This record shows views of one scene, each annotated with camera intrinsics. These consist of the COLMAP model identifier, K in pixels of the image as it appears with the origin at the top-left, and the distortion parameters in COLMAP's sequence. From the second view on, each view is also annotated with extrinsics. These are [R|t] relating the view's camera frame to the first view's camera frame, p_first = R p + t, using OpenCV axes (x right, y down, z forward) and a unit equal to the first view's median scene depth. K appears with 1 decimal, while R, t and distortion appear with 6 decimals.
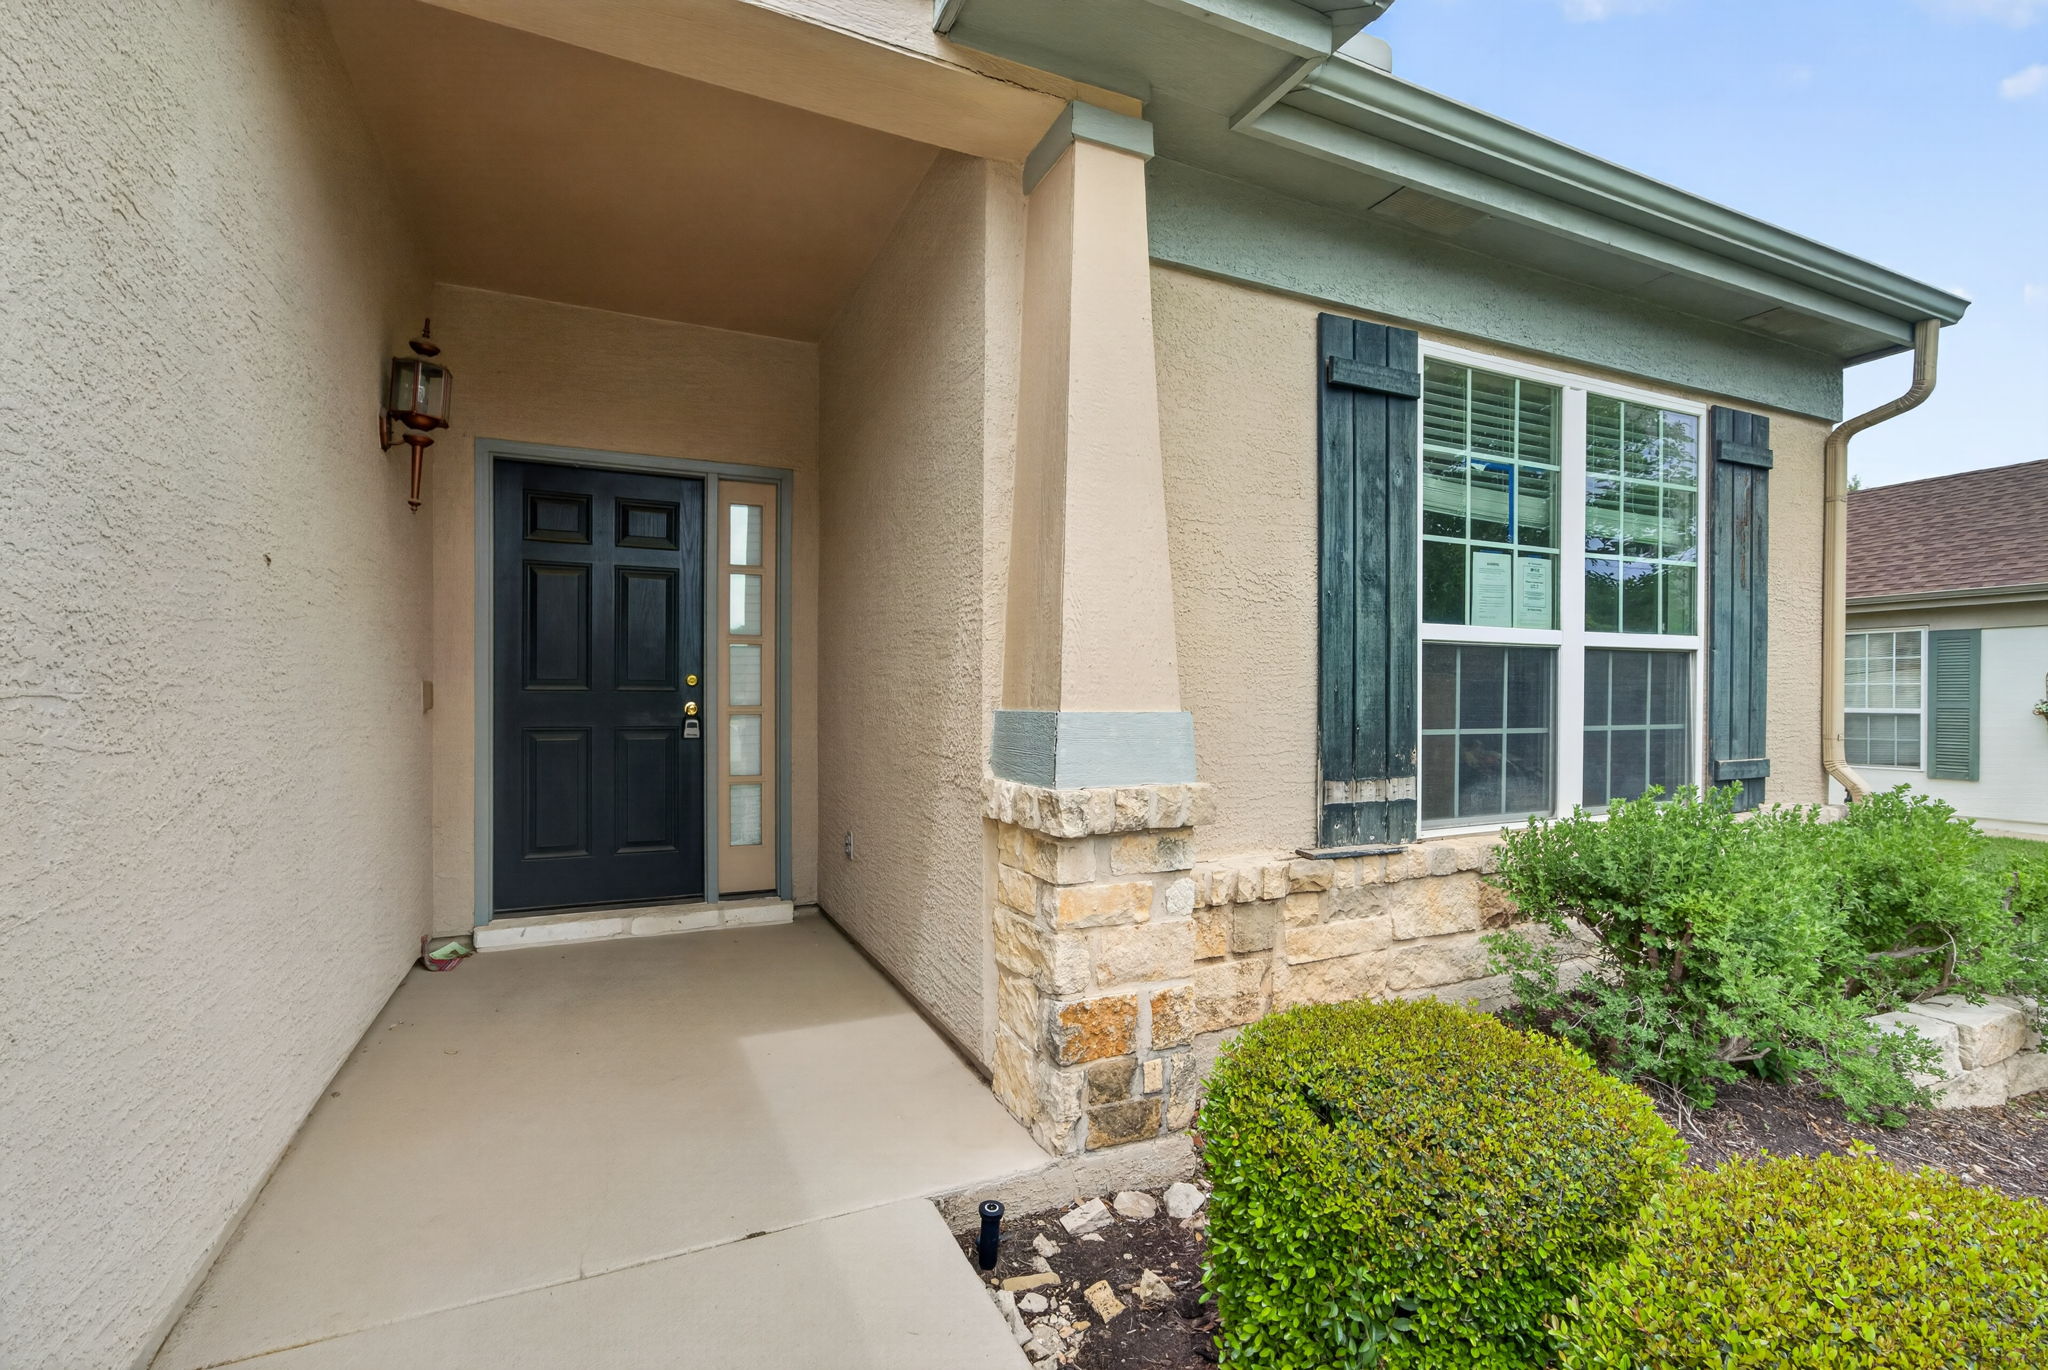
lens RADIAL K [[866.0, 0, 1024.0], [0, 866.0, 685.0], [0, 0, 1]] dist [-0.002035, -0.000485]
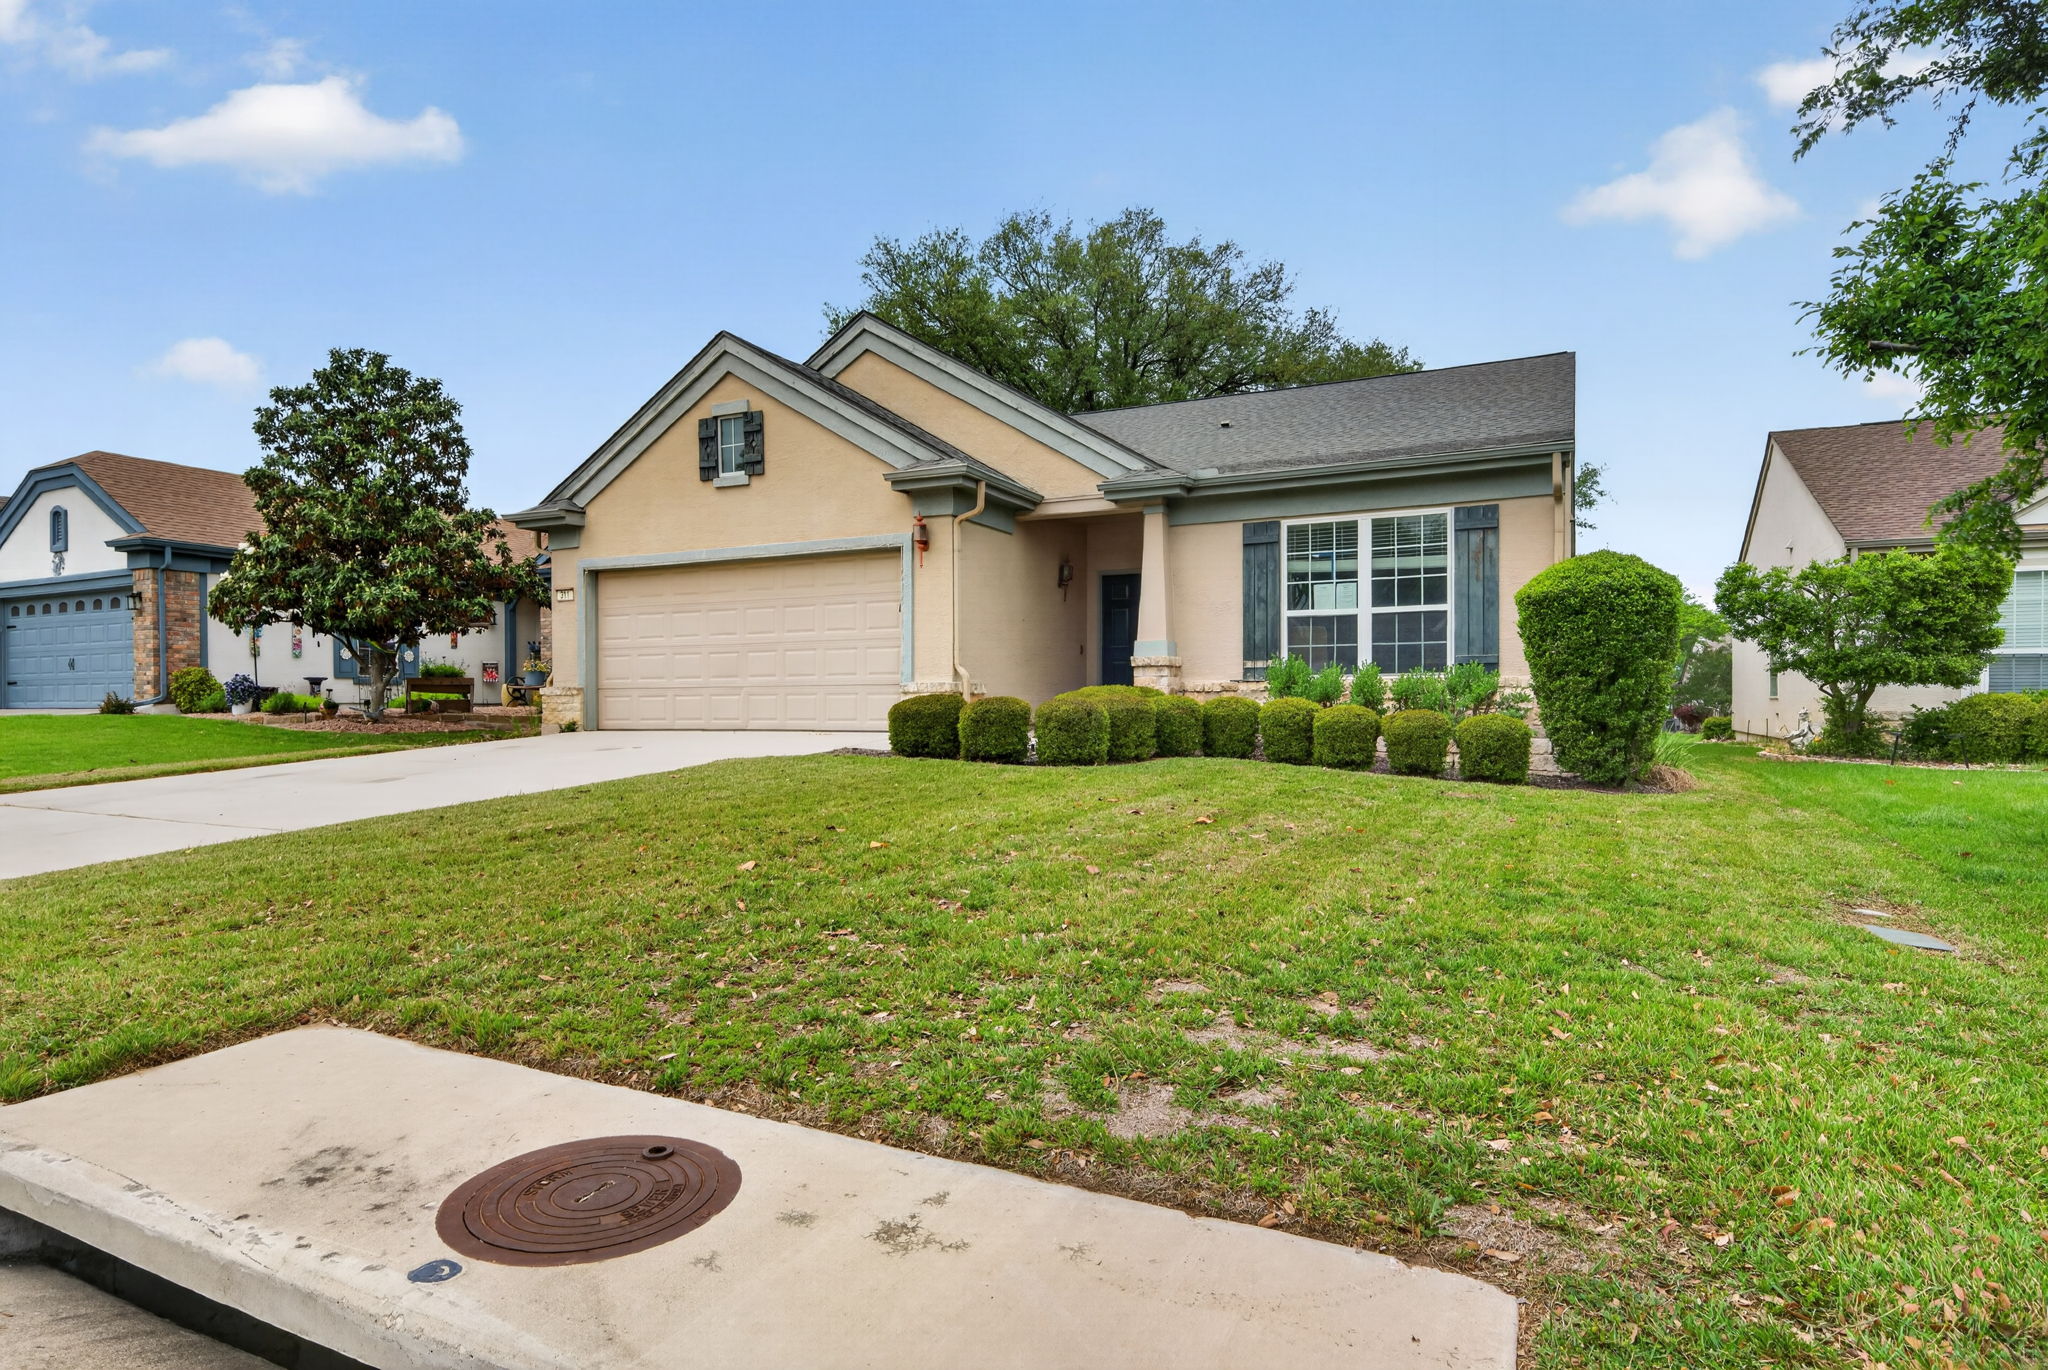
lens RADIAL K [[957.6, 0, 1051.6], [0, 957.6, 692.1], [0, 0, 1]] dist [0.024609, -0.000040]
pose [[0.672033, -0.008758, -0.740470, 2.244471], [0.016243, 0.999864, 0.002915, 0.179964], [0.740343, -0.013986, 0.672084, -1.790787]]
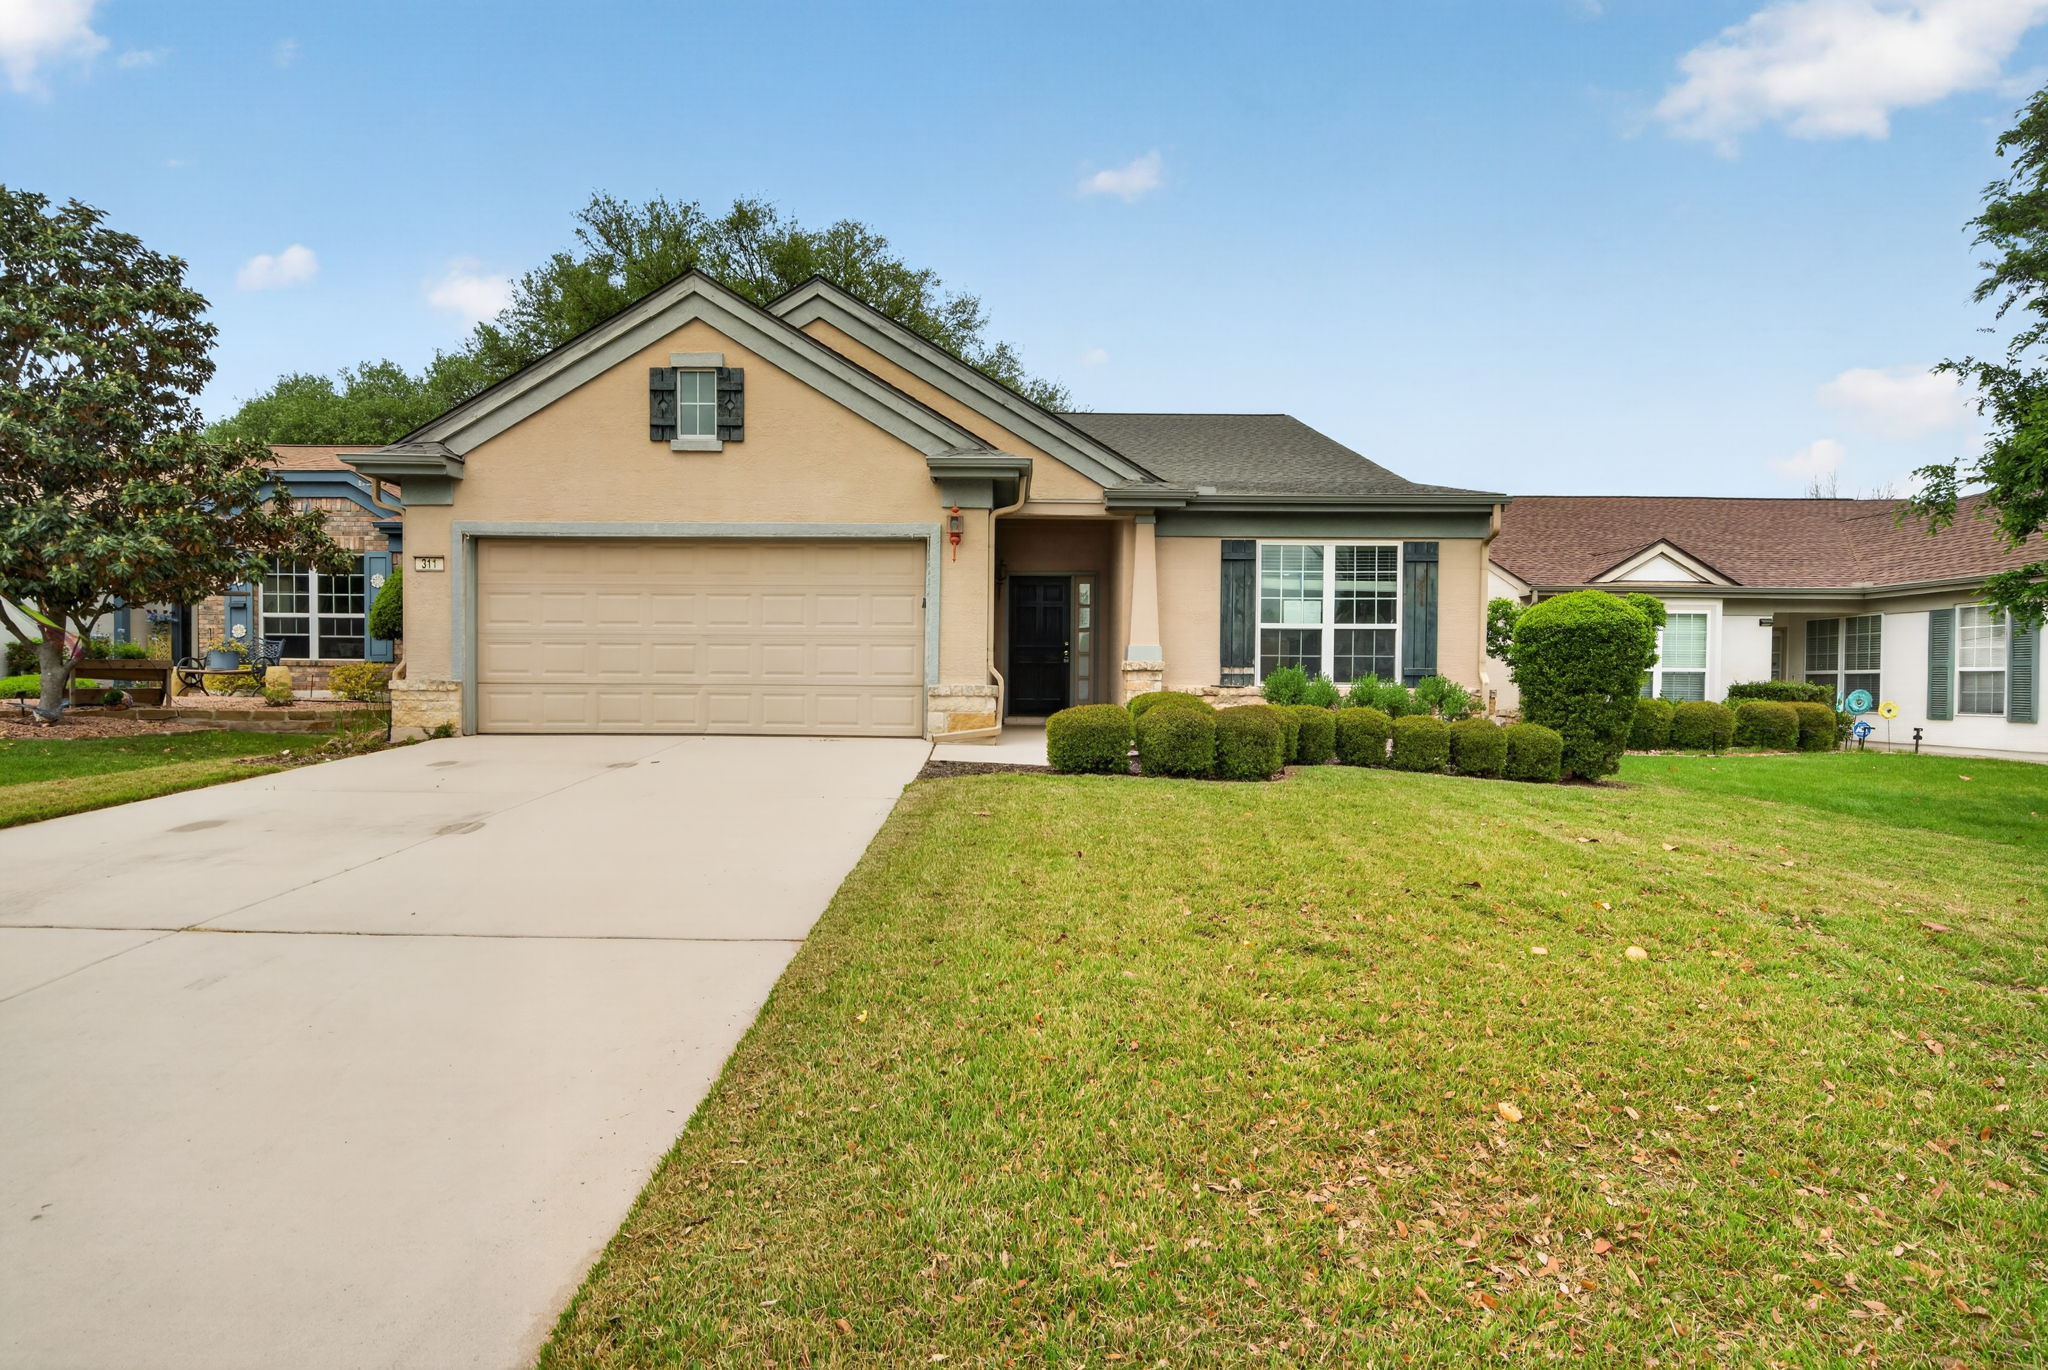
lens RADIAL K [[866.0, 0, 1024.0], [0, 866.0, 685.0], [0, 0, 1]] dist [-0.002035, -0.000485]
pose [[0.902422, 0.008946, -0.430760, 1.002373], [-0.001879, 0.999857, 0.016829, 0.106979], [0.430849, -0.014377, 0.902309, -2.287448]]
